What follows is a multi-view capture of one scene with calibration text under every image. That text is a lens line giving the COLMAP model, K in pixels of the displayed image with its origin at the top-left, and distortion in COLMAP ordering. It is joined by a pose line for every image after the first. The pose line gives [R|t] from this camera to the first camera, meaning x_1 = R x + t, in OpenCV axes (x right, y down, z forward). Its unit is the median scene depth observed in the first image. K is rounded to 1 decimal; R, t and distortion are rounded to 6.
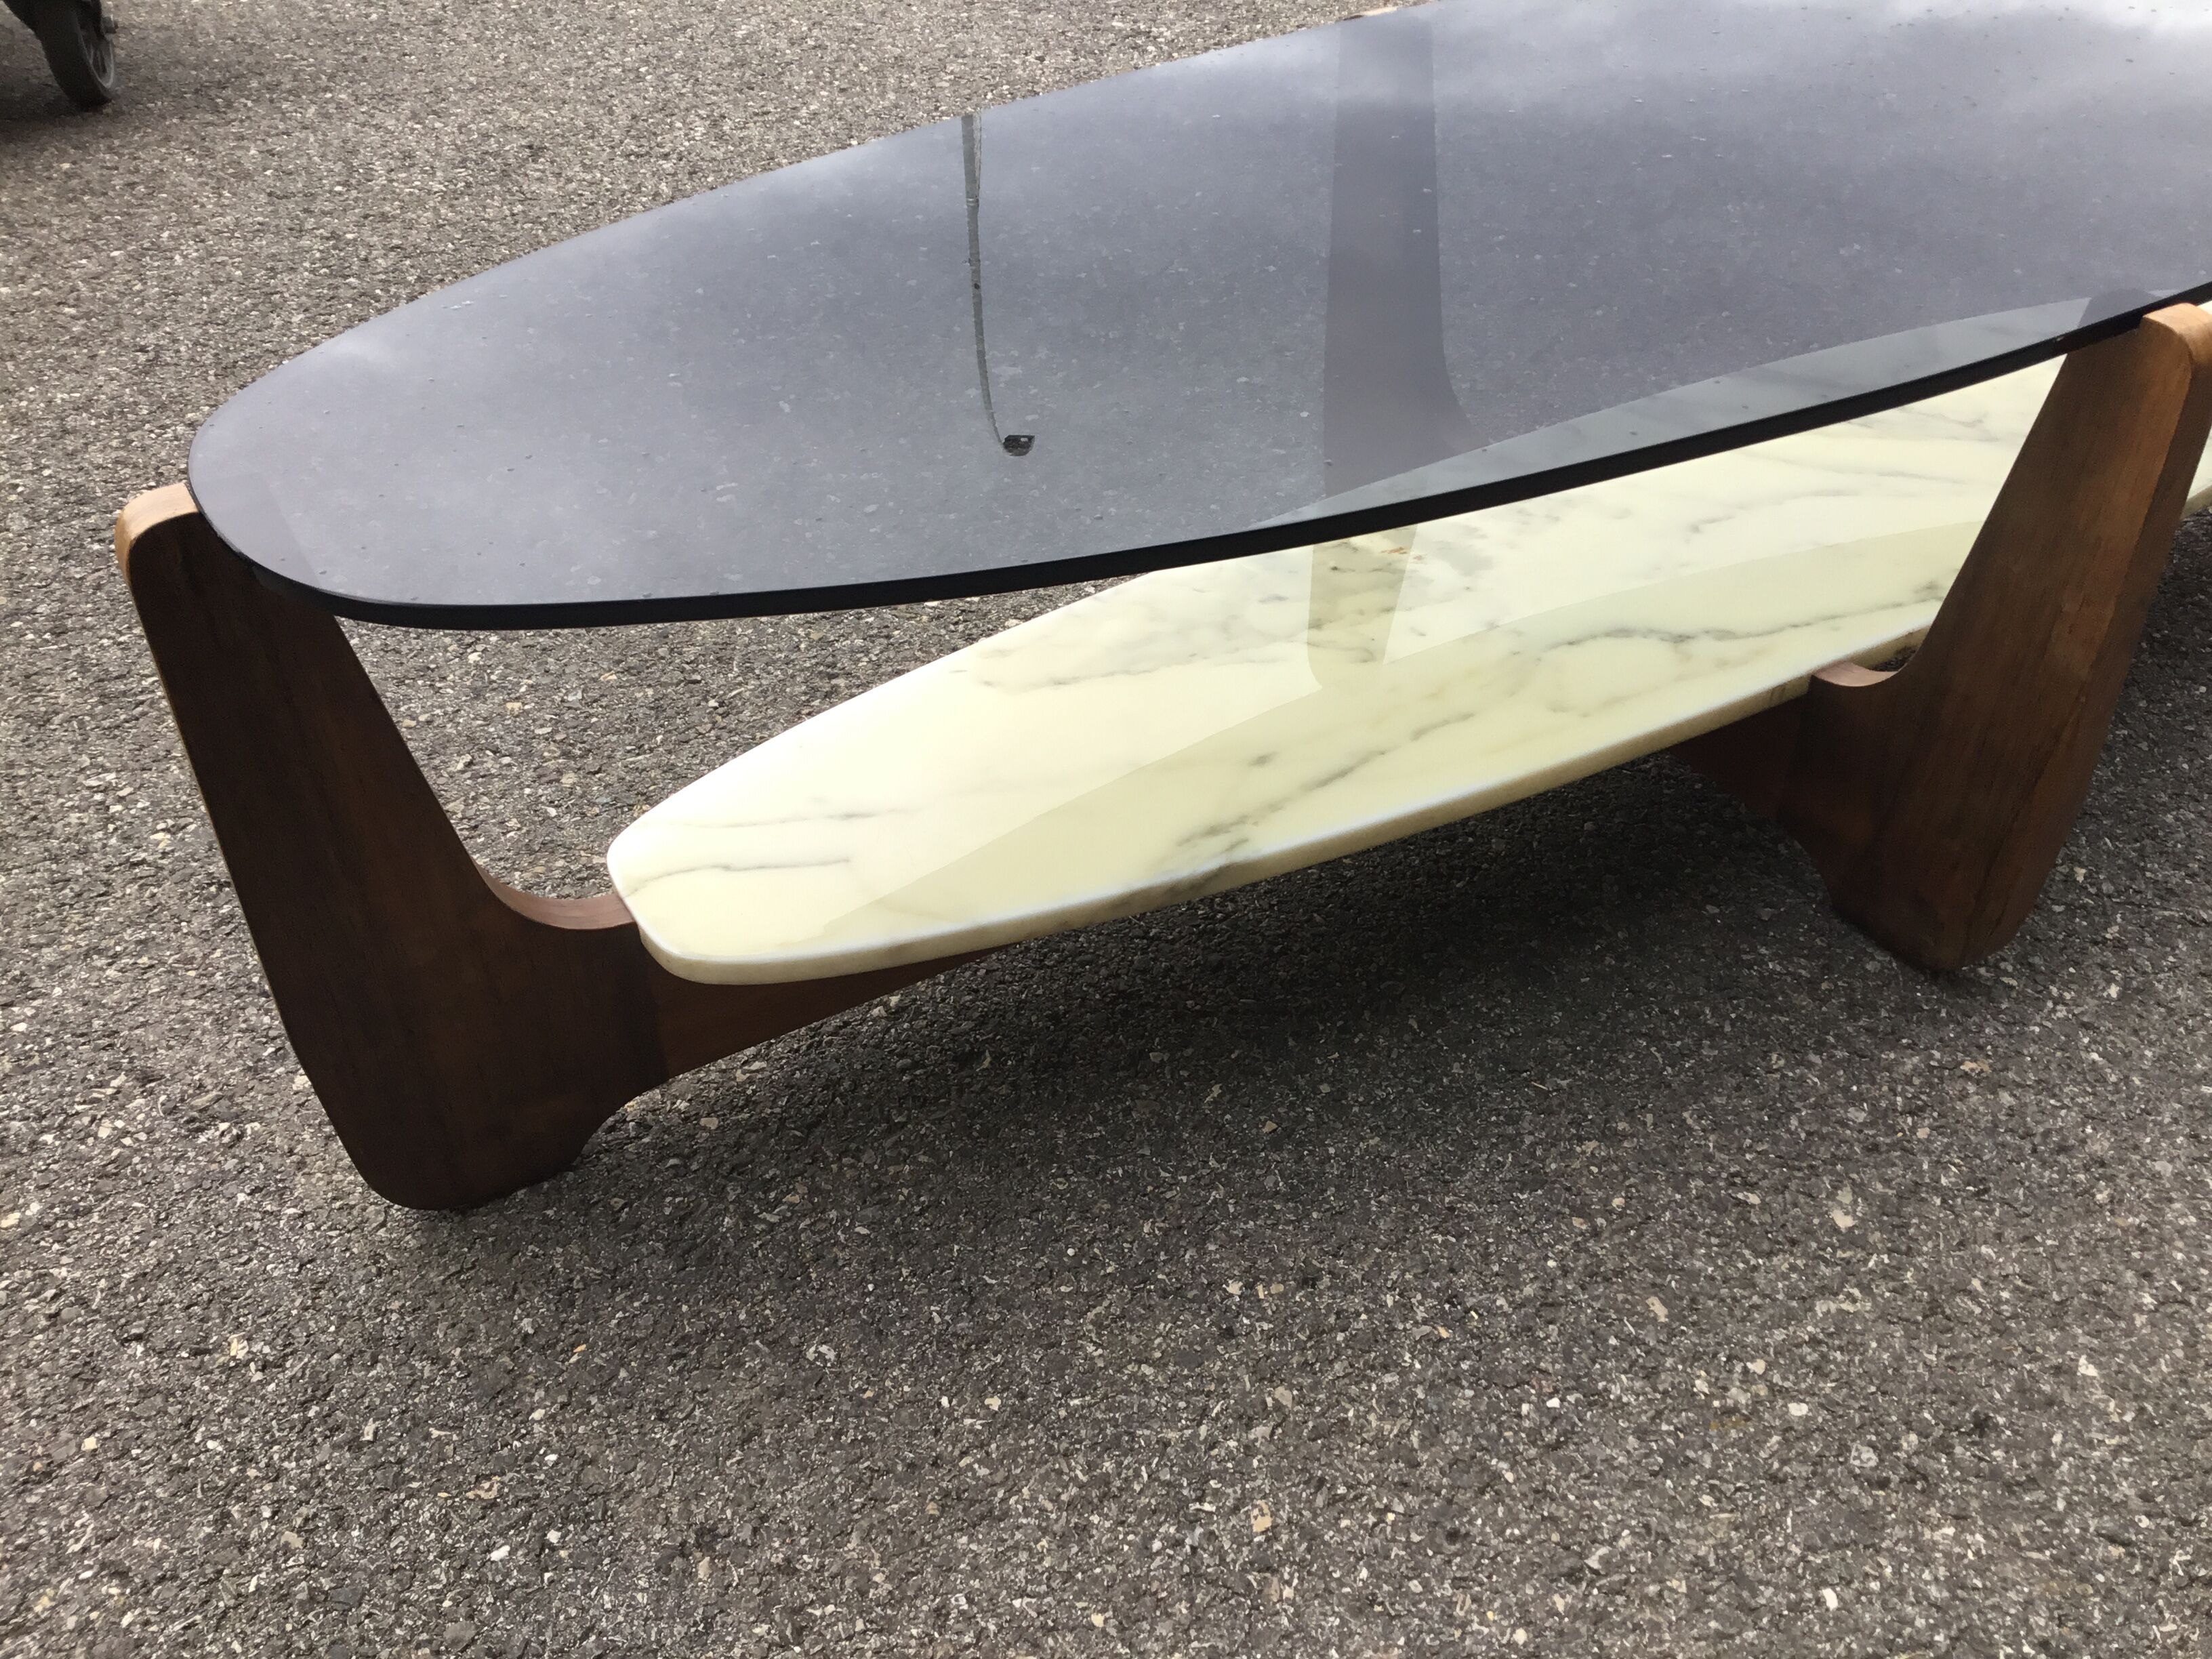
lens RADIAL K [[2004.0, 0, 1115.5], [0, 2004.0, 830.8], [0, 0, 1]] dist [0.136421, -0.252120]
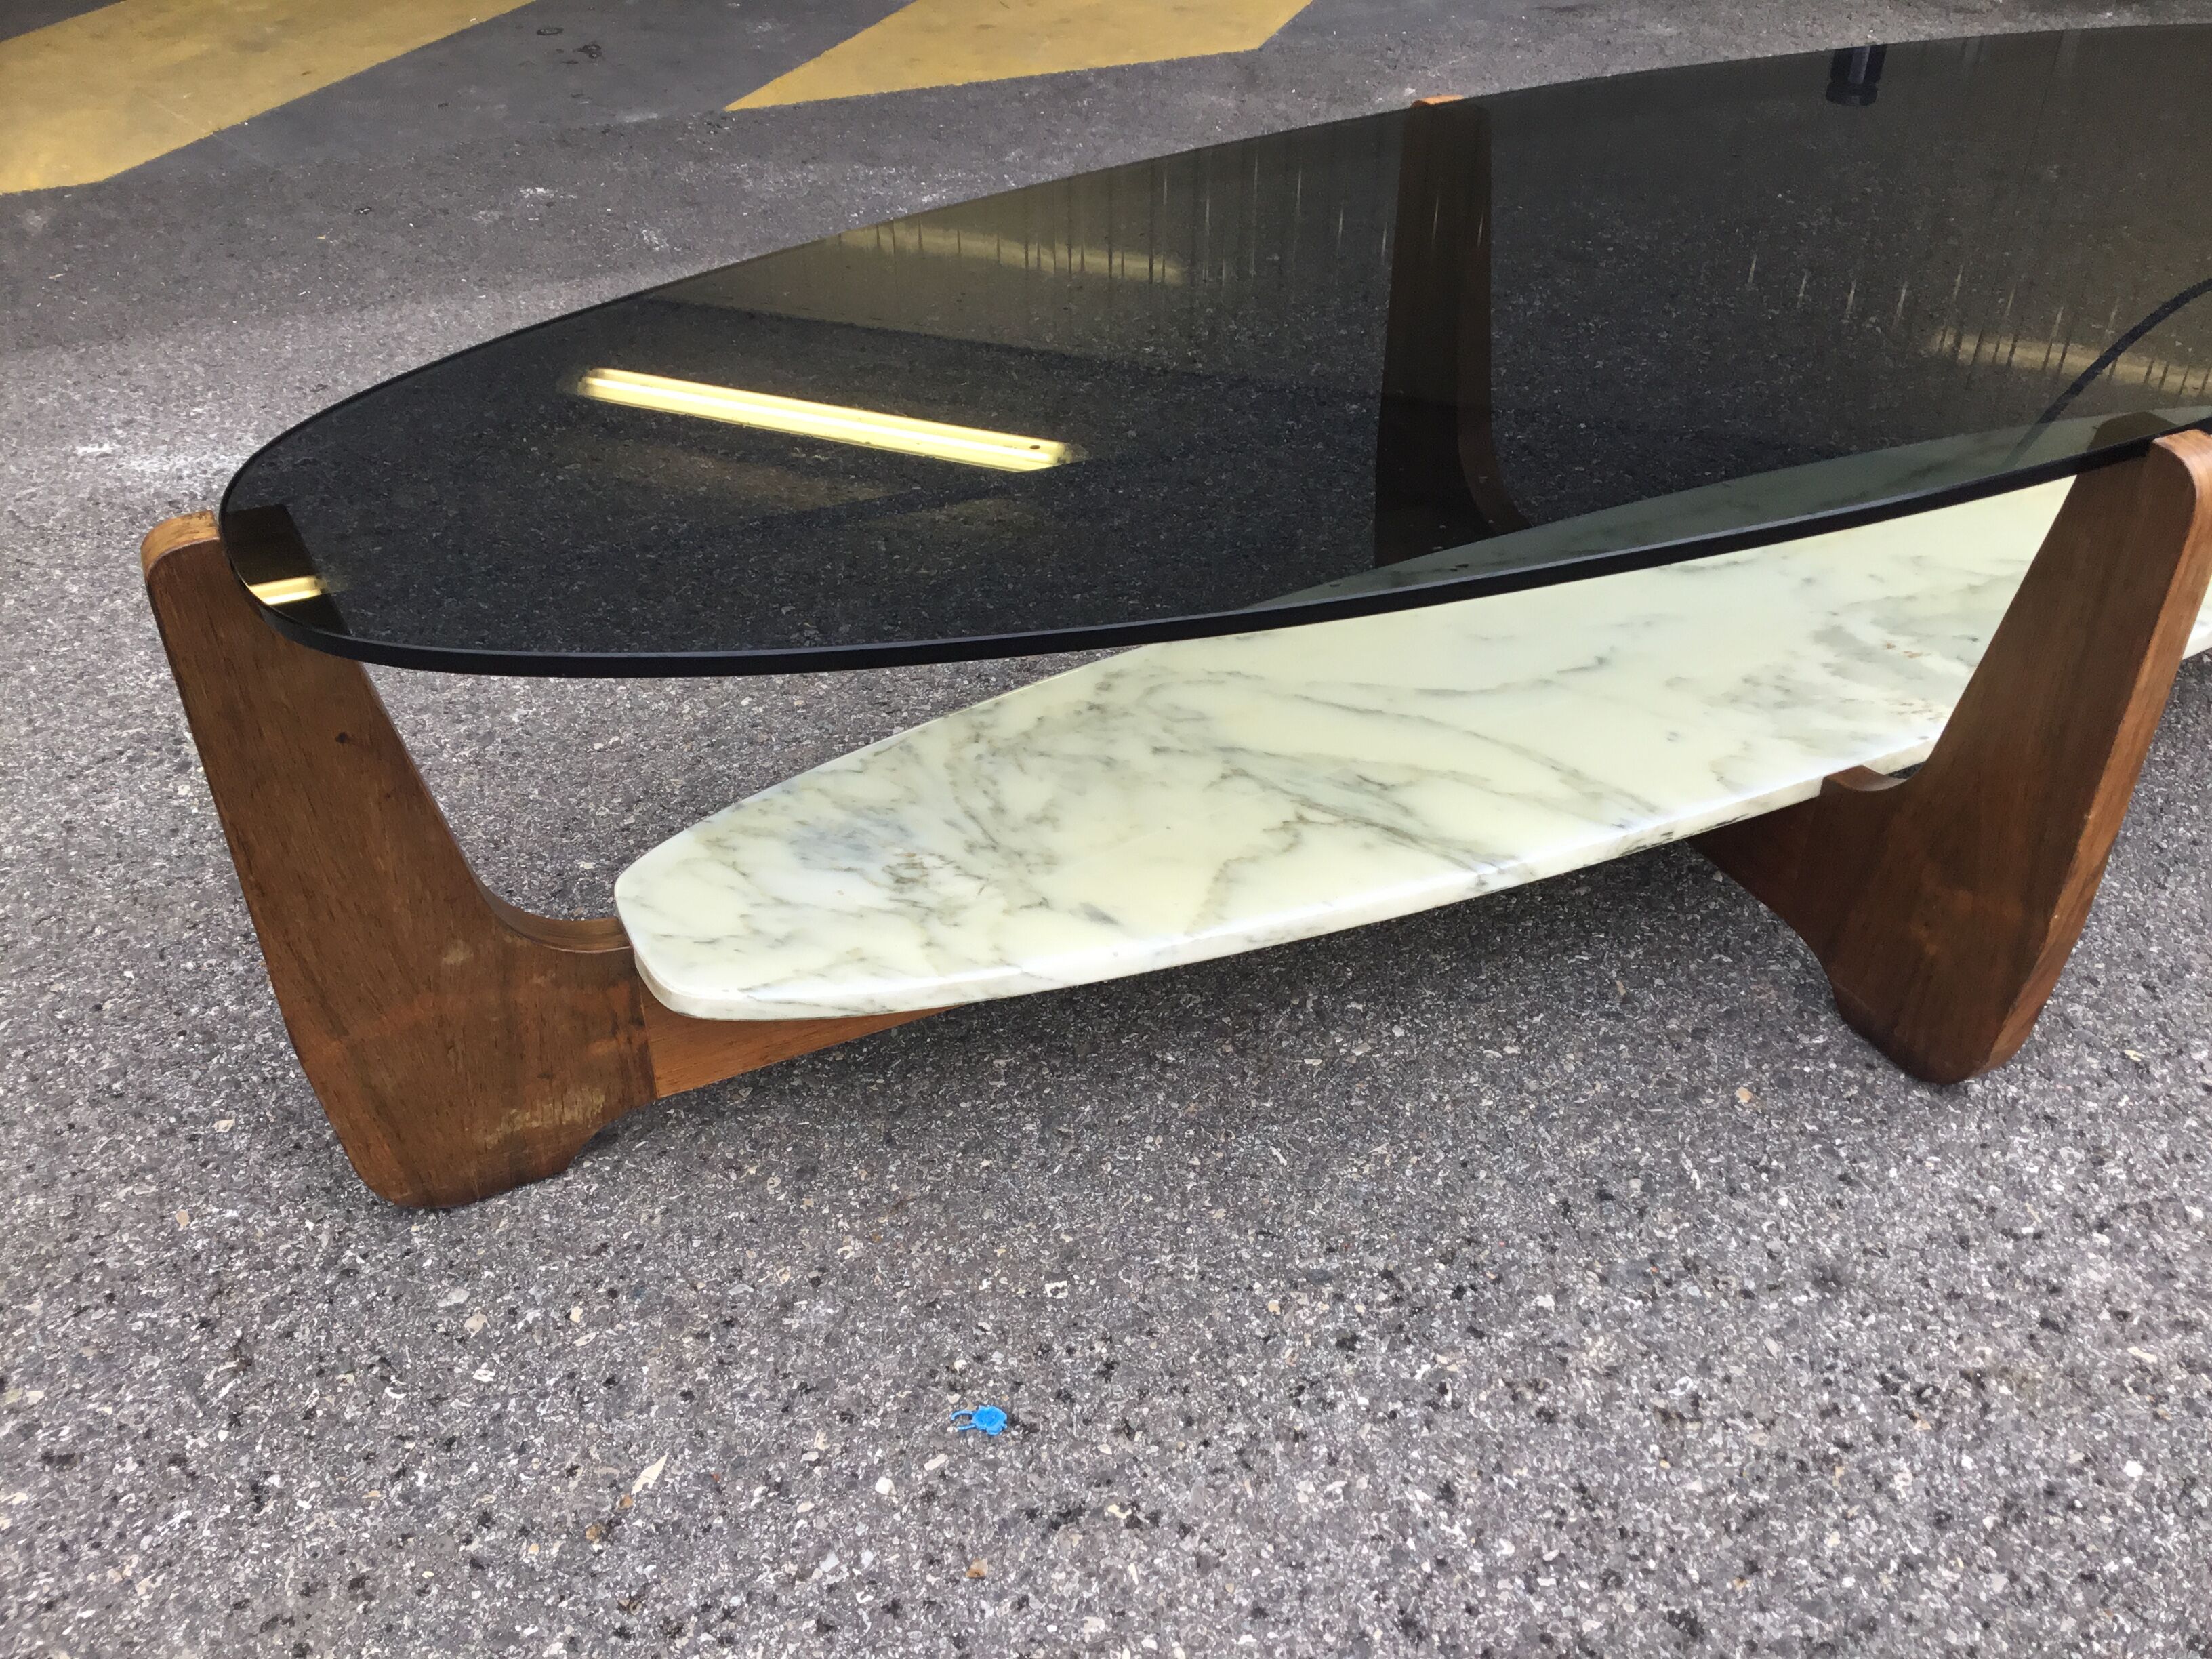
lens RADIAL K [[2004.0, 0, 1115.5], [0, 2004.0, 830.8], [0, 0, 1]] dist [0.136421, -0.252120]
pose [[-0.996687, -0.035843, 0.073006, 0.499698], [0.058517, 0.307361, 0.949792, -1.186925], [-0.056483, 0.950918, -0.304245, 1.556321]]
